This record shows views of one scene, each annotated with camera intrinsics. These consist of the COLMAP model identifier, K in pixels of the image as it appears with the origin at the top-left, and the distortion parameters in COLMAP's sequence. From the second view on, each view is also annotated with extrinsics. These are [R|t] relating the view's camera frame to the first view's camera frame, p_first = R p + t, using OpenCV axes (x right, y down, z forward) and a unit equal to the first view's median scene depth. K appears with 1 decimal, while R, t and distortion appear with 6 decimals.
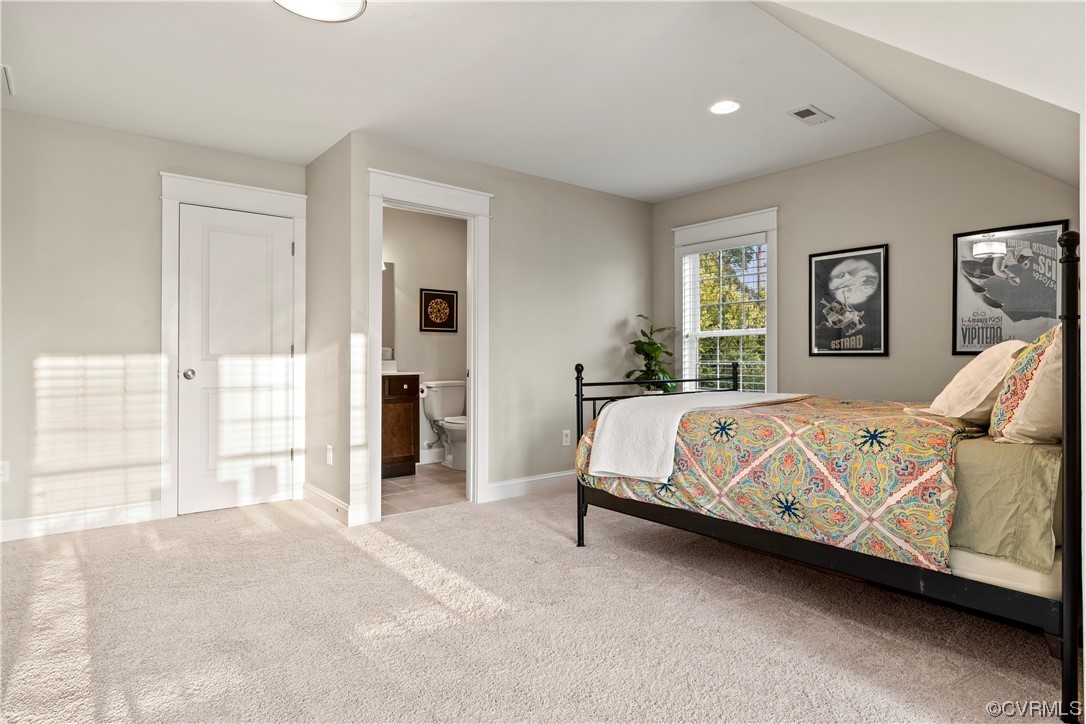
lens RADIAL K [[600.5, 0, 543.2], [0, 600.5, 351.0], [0, 0, 1]] dist [-0.004911, -0.000771]
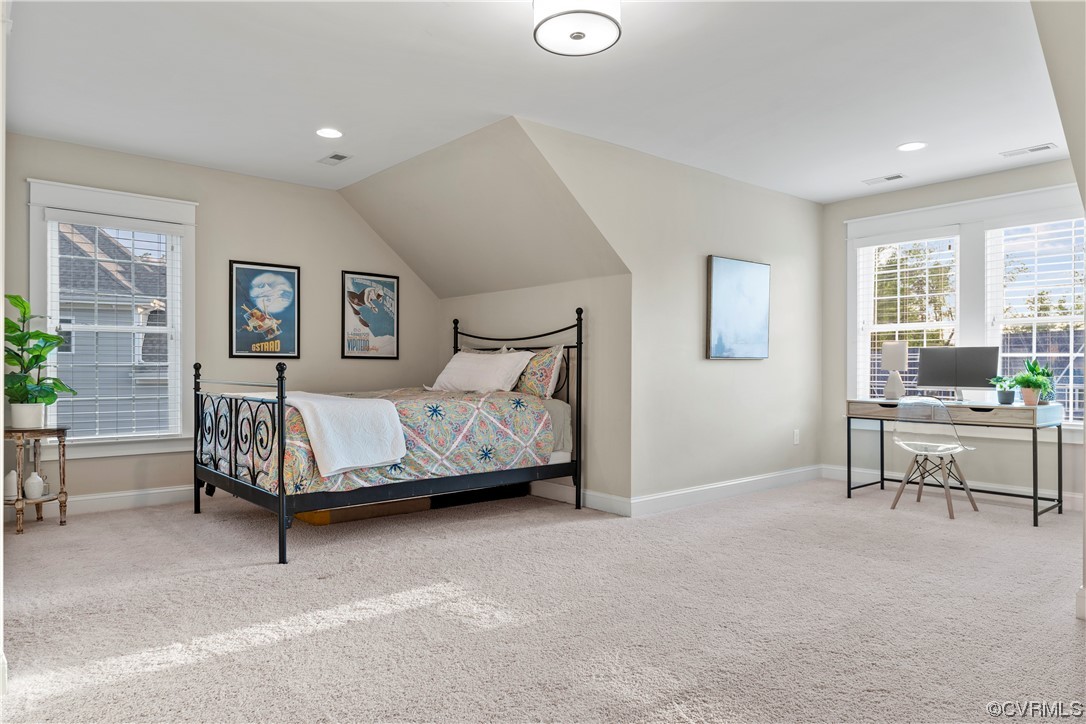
lens RADIAL K [[682.3, 0, 543.0], [0, 682.3, 362.0], [0, 0, 1]] dist [0.000516, 0.000362]
pose [[-0.027978, 0.007706, 0.999579, -0.815195], [-0.014145, 0.999867, -0.008104, 0.019336], [-0.999508, -0.014366, -0.027865, 0.532265]]
